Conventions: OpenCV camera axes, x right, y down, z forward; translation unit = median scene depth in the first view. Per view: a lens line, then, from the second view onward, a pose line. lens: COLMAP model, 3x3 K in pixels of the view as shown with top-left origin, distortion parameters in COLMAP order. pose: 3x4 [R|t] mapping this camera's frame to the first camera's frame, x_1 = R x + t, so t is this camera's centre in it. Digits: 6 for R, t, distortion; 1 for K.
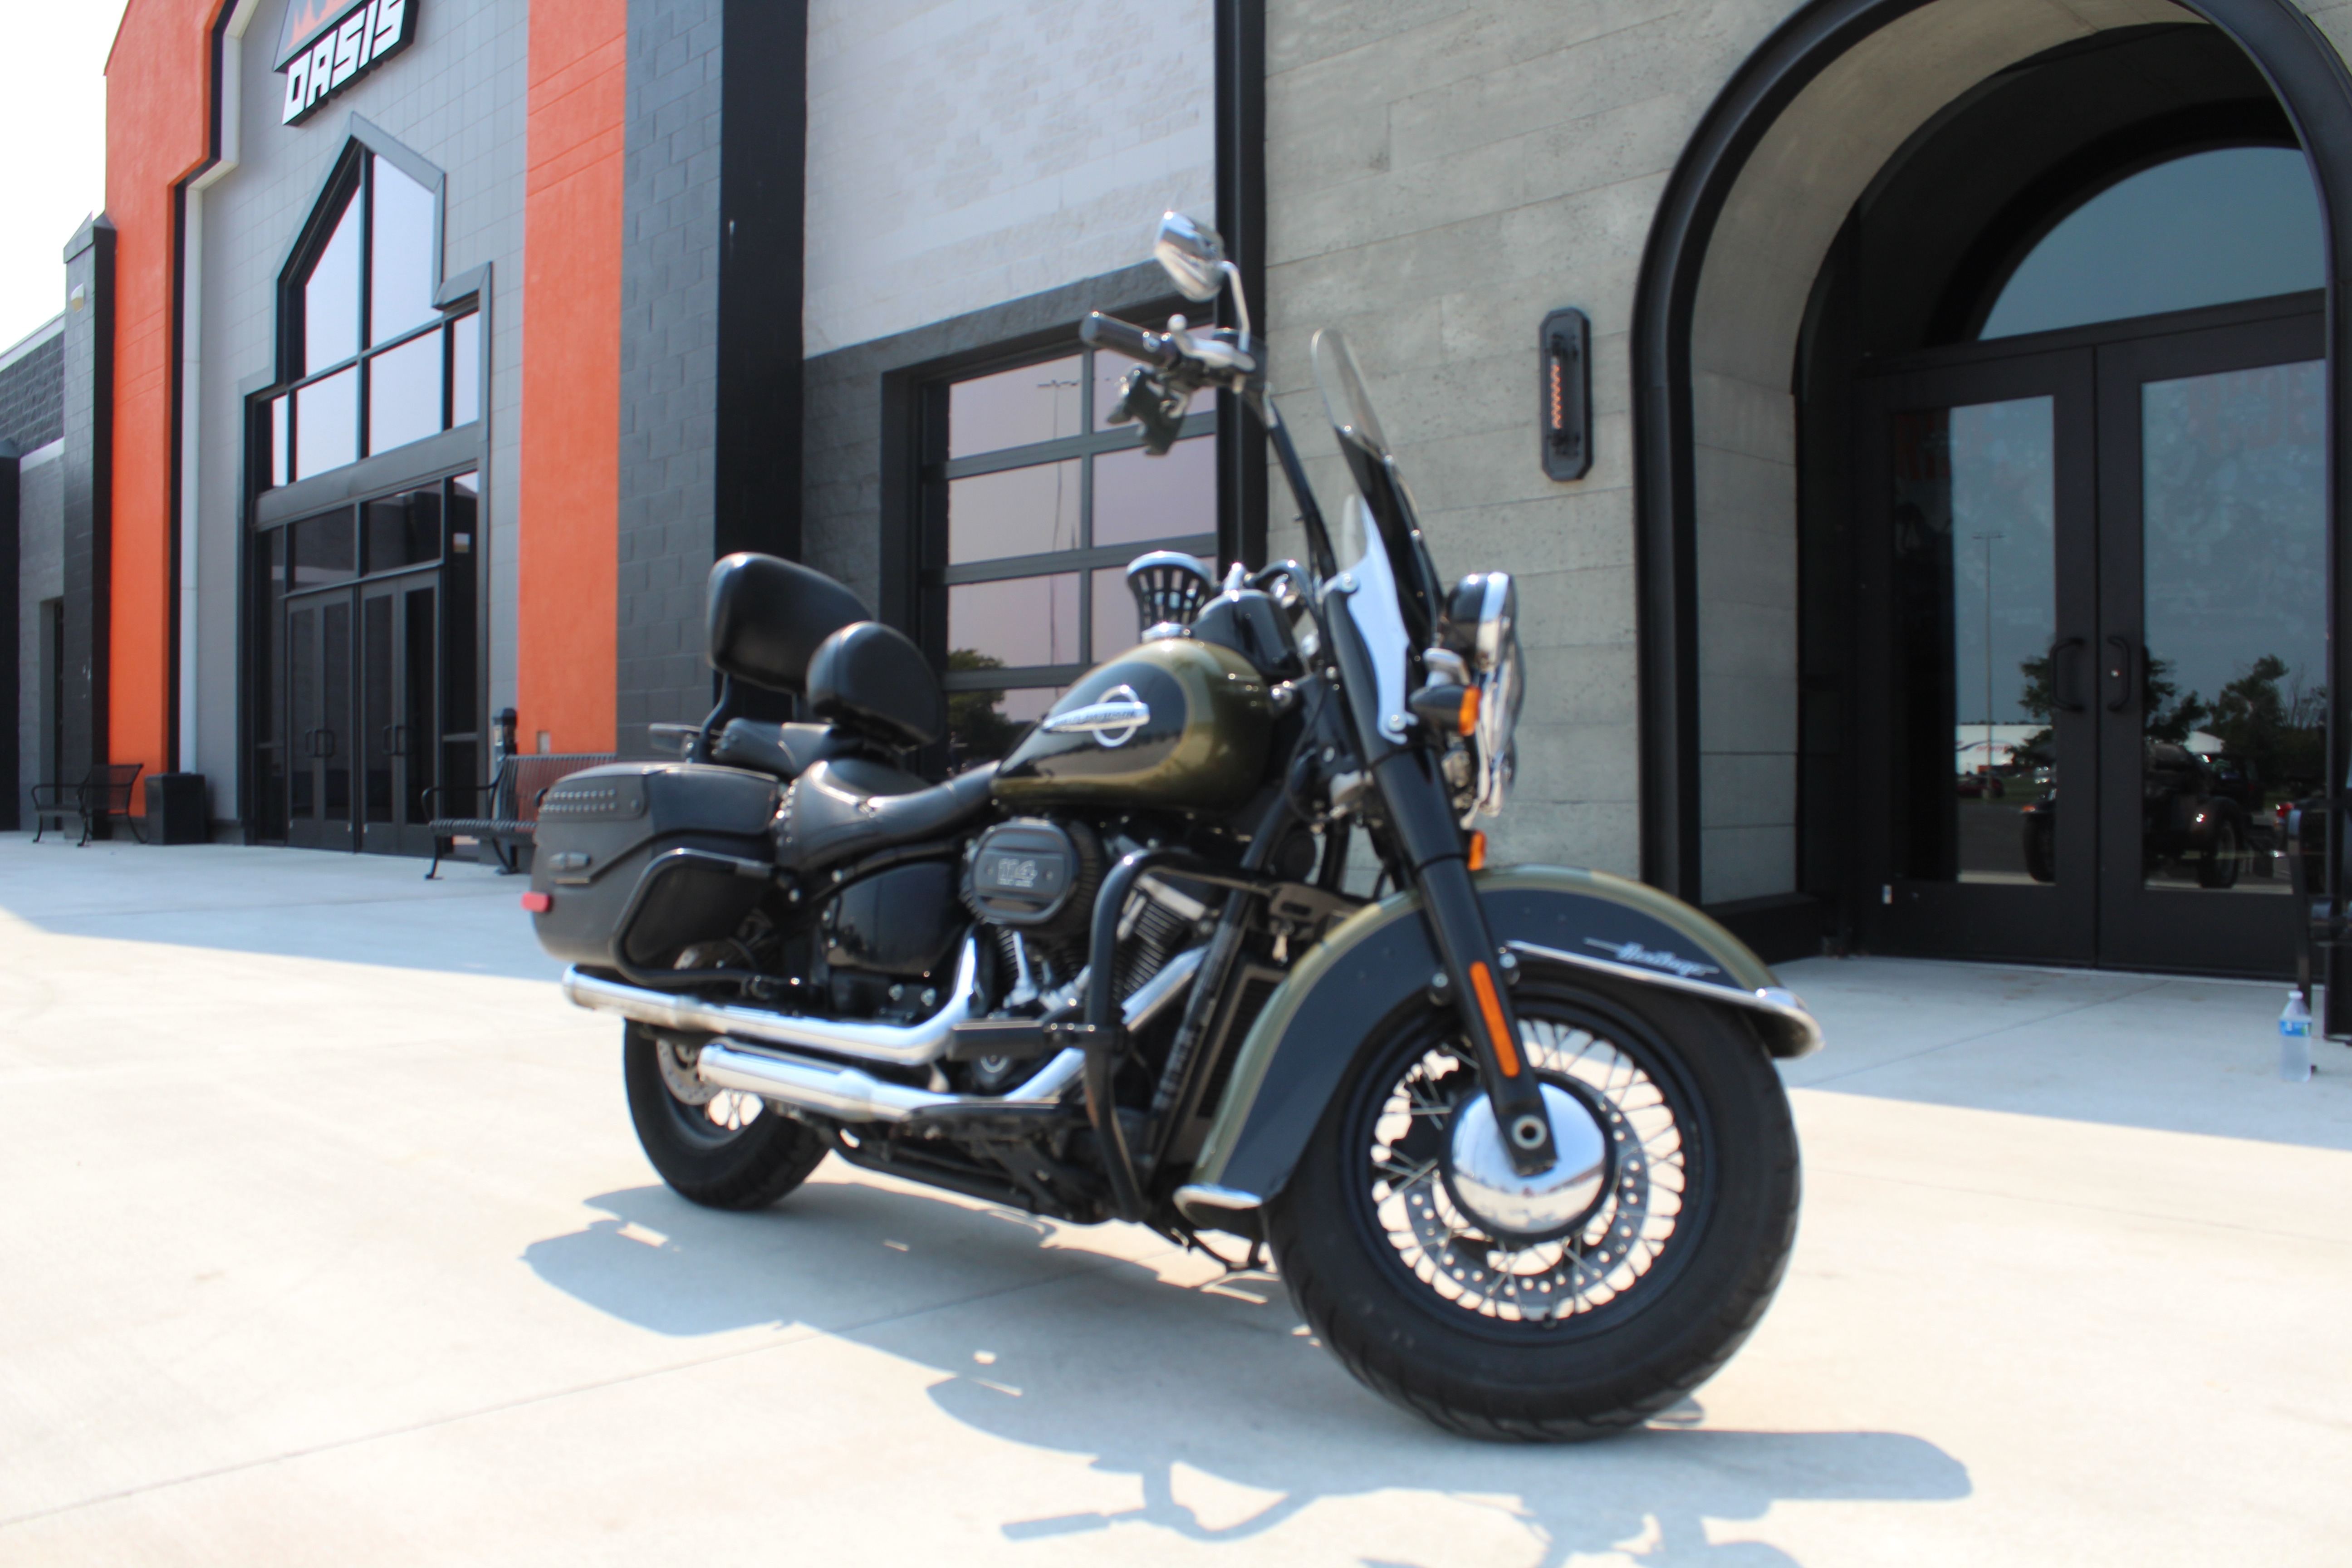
lens RADIAL K [[1974.6, 0, 1198.6], [0, 1974.6, 787.5], [0, 0, 1]] dist [-0.158894, 0.134283]
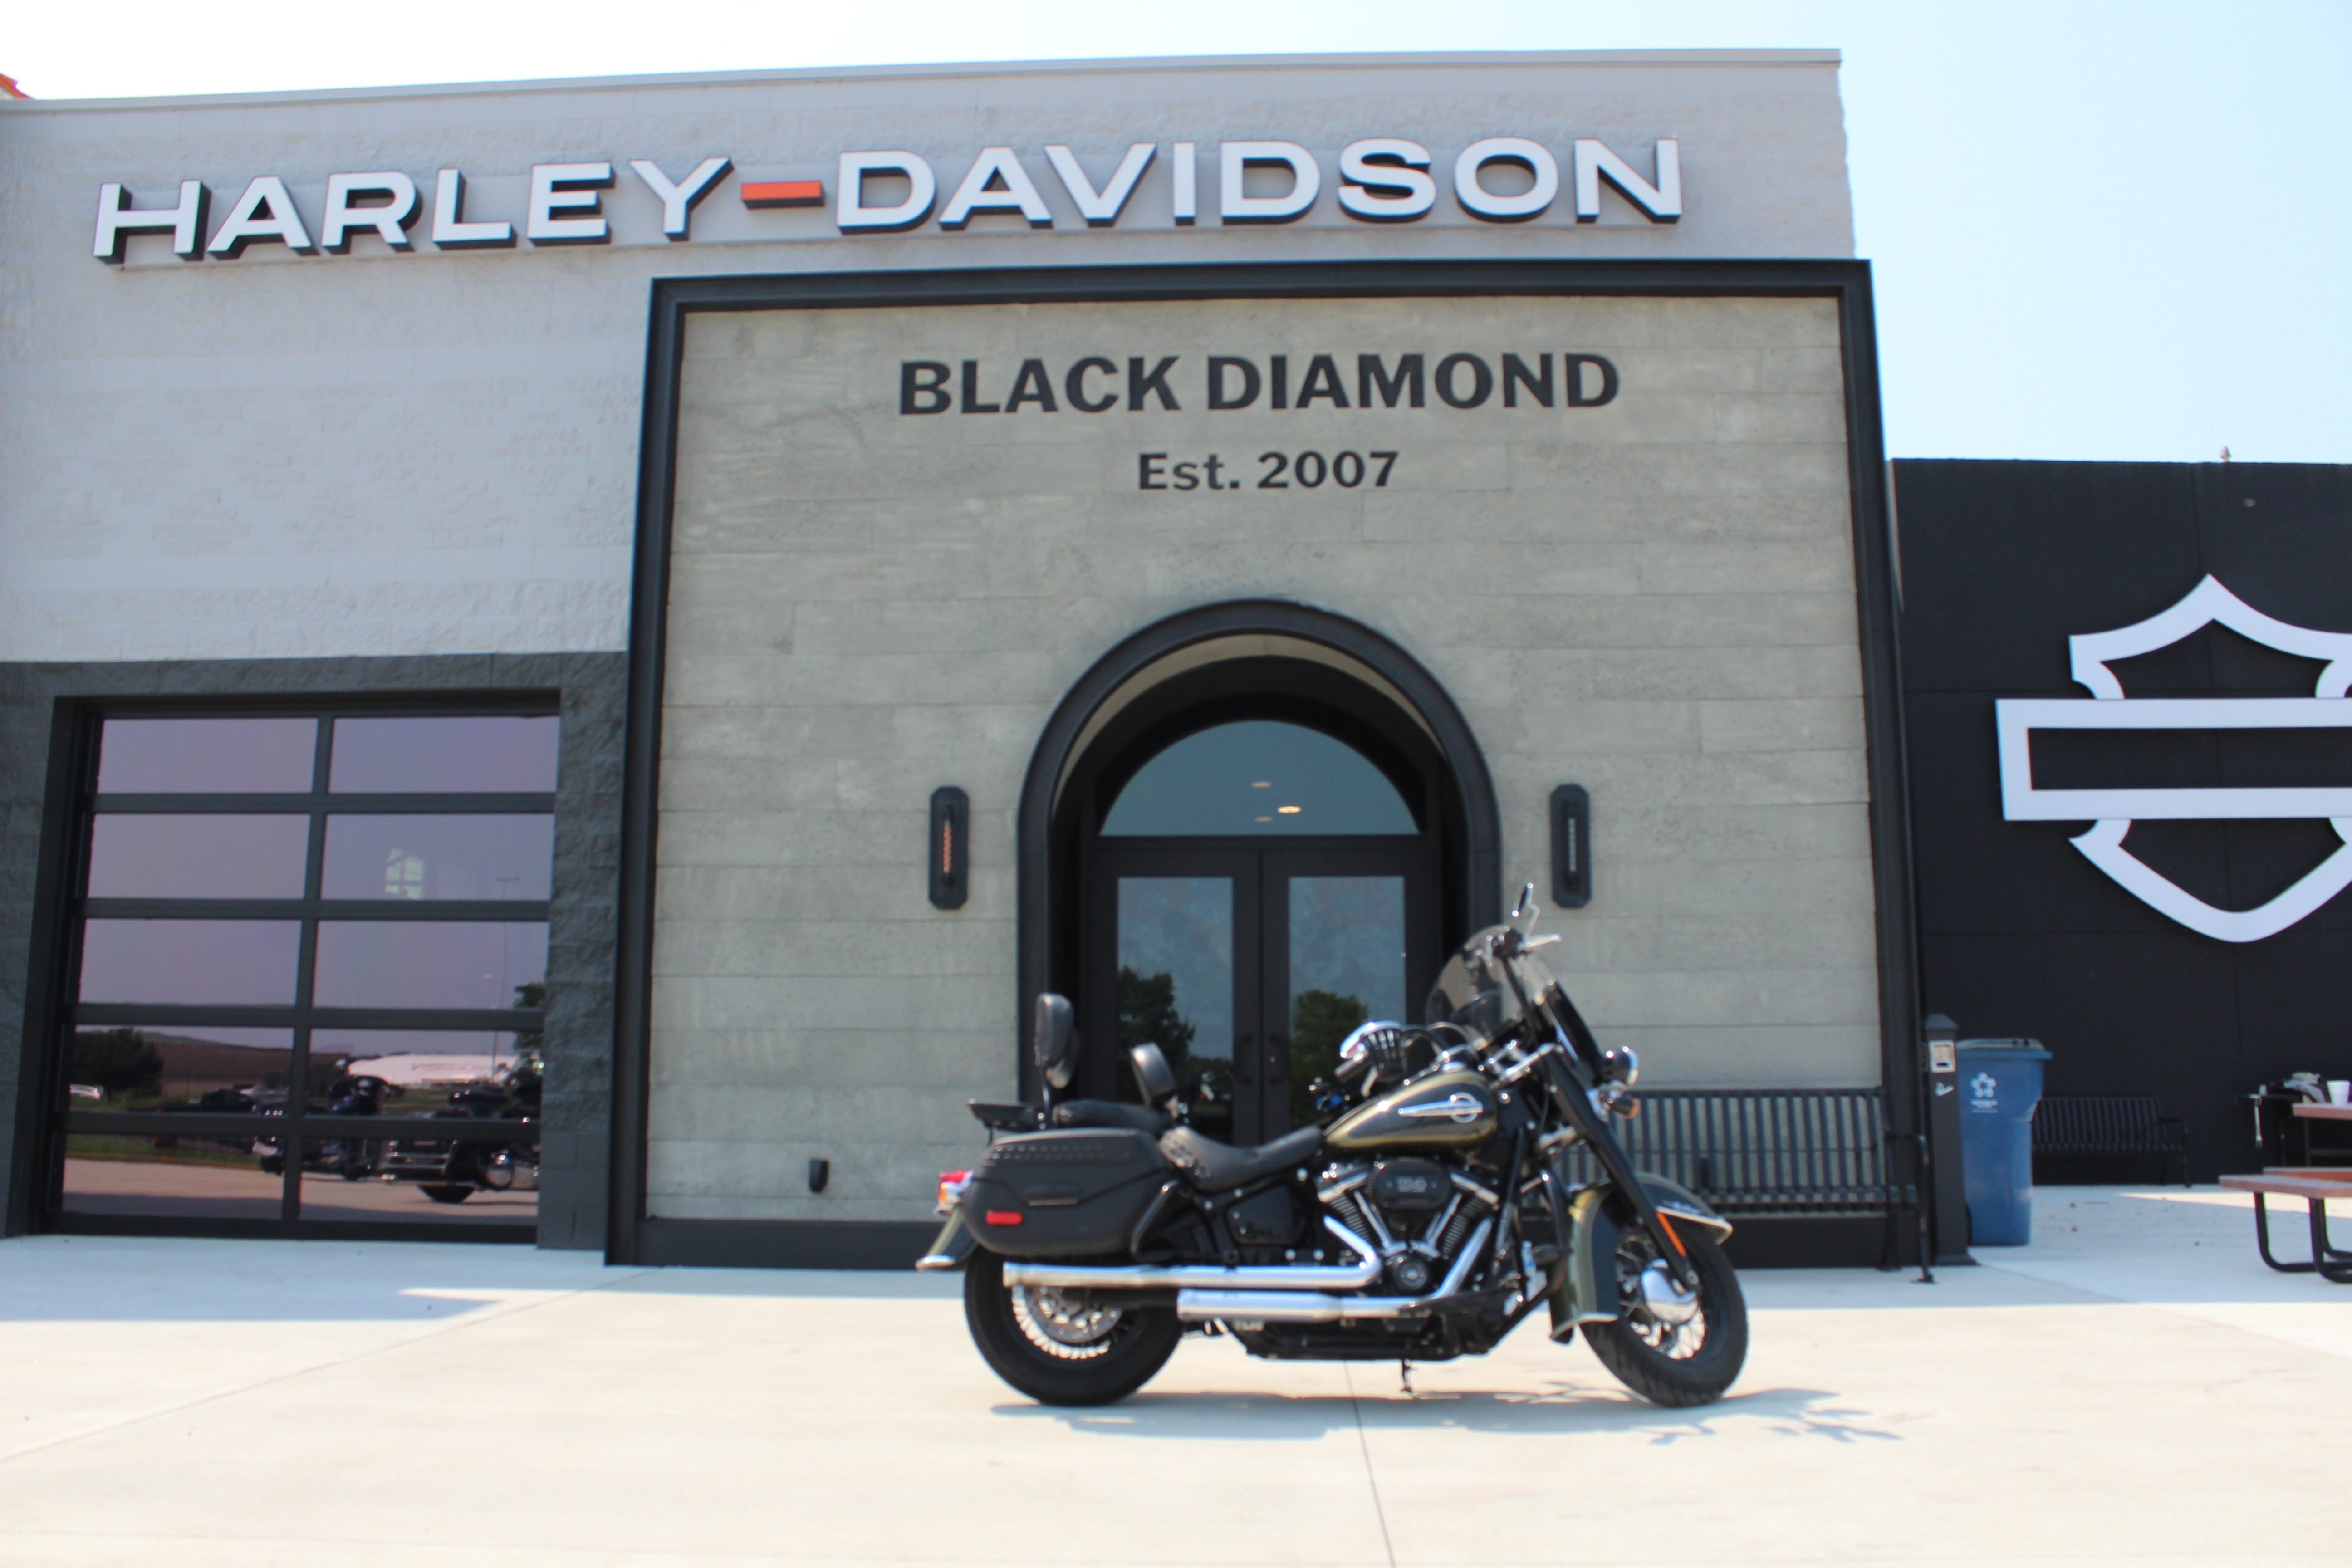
lens RADIAL K [[1974.6, 0, 1187.7], [0, 1974.6, 801.1], [0, 0, 1]] dist [-0.158894, 0.134283]
pose [[0.728568, 0.109342, 0.676190, -0.645997], [0.000973, 0.987011, -0.160652, -0.008659], [-0.684972, 0.117704, 0.718998, -0.129301]]
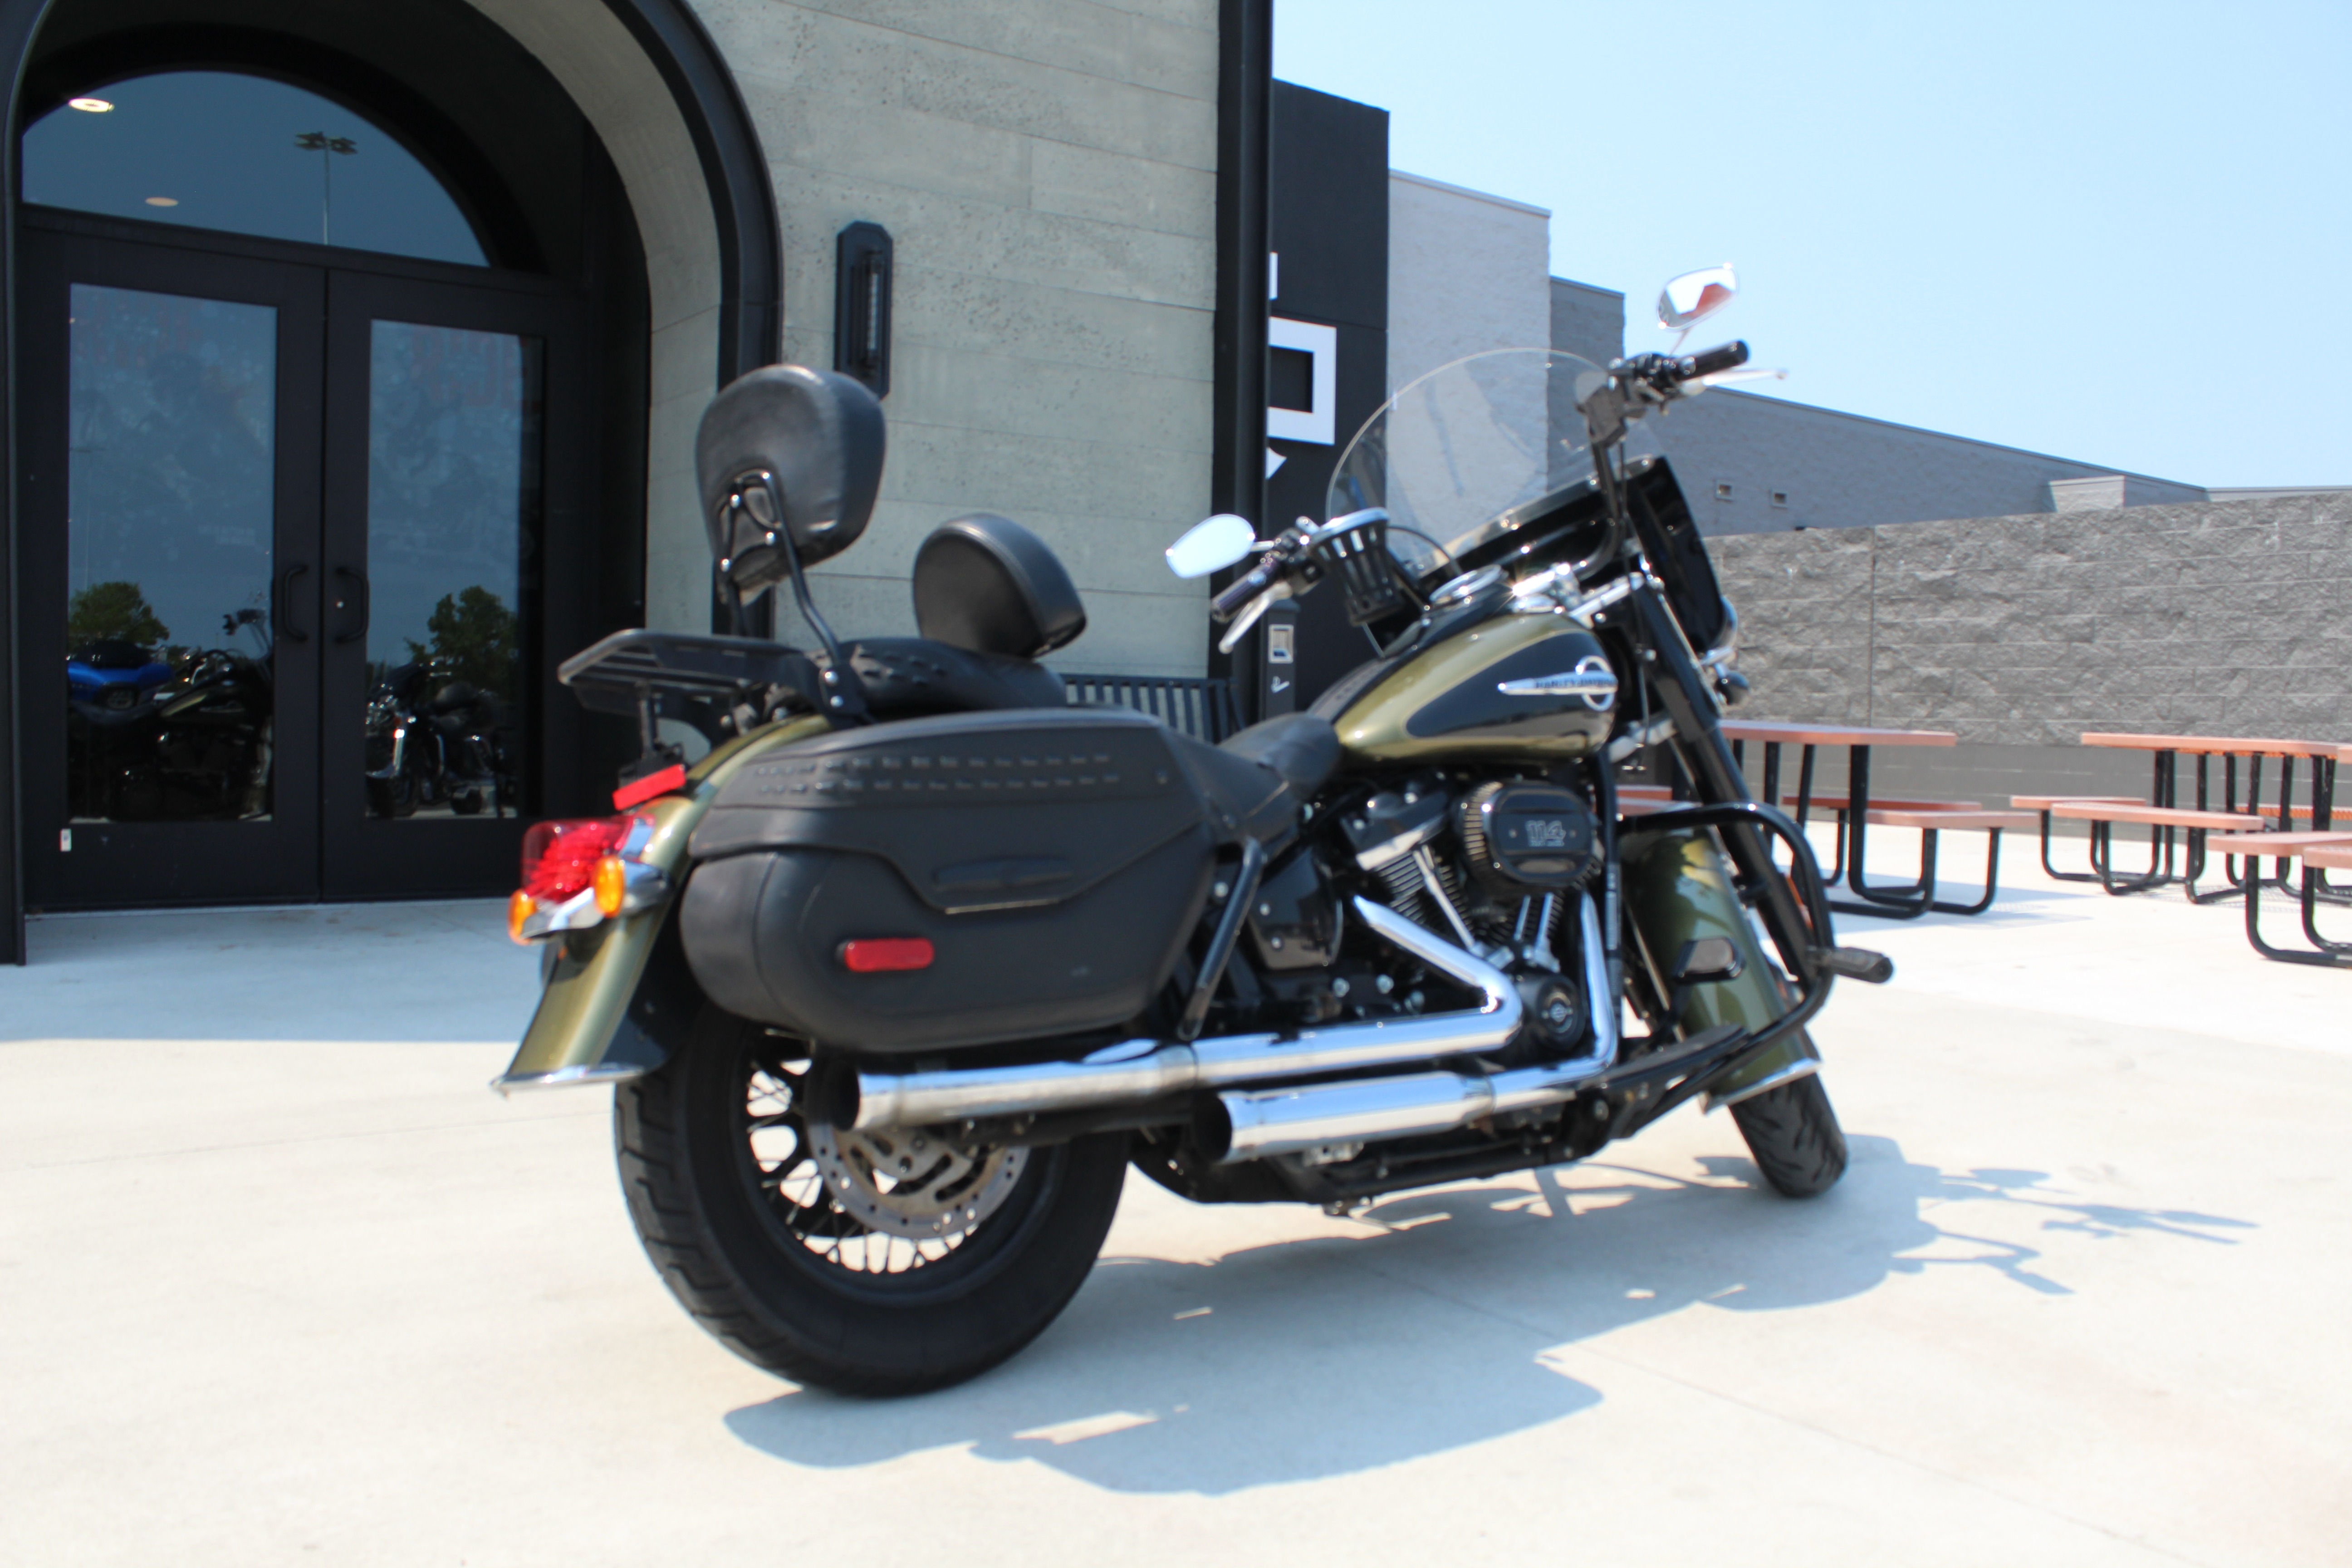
lens RADIAL K [[1974.6, 0, 1185.4], [0, 1974.6, 795.9], [0, 0, 1]] dist [-0.158894, 0.134283]
pose [[0.126607, -0.035234, 0.991327, -0.430427], [-0.015166, 0.999183, 0.037450, -0.004126], [-0.991837, -0.019775, 0.125969, 0.411208]]
